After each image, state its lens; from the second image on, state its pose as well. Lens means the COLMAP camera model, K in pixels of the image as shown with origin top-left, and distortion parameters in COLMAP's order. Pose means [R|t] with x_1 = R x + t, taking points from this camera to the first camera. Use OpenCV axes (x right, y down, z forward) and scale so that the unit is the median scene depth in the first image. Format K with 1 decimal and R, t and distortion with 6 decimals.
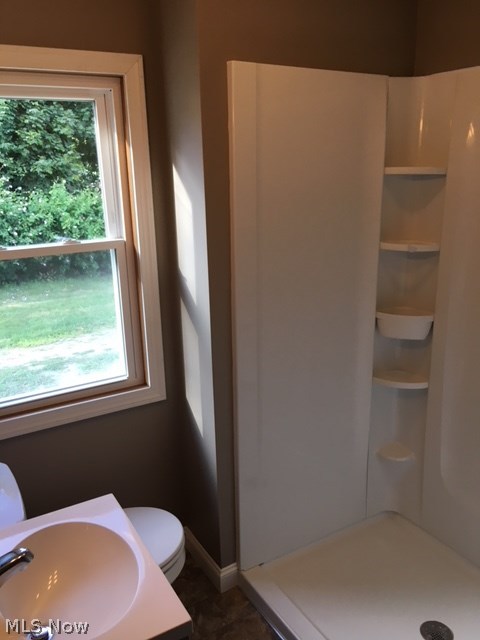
lens RADIAL K [[555.1, 0, 240.0], [0, 555.1, 320.0], [0, 0, 1]] dist [0.059096, -0.010841]
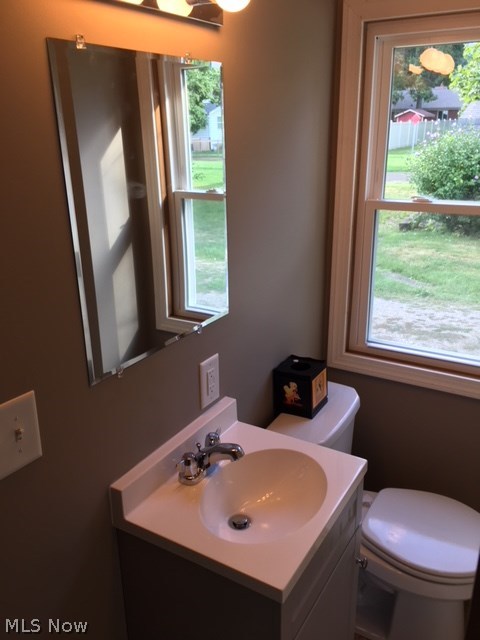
lens RADIAL K [[555.1, 0, 240.0], [0, 555.1, 320.0], [0, 0, 1]] dist [0.059096, -0.010841]
pose [[0.485655, 0.305431, -0.819055, 0.319819], [-0.241838, 0.947347, 0.209876, -0.057094], [0.840032, 0.096151, 0.533949, 0.207468]]
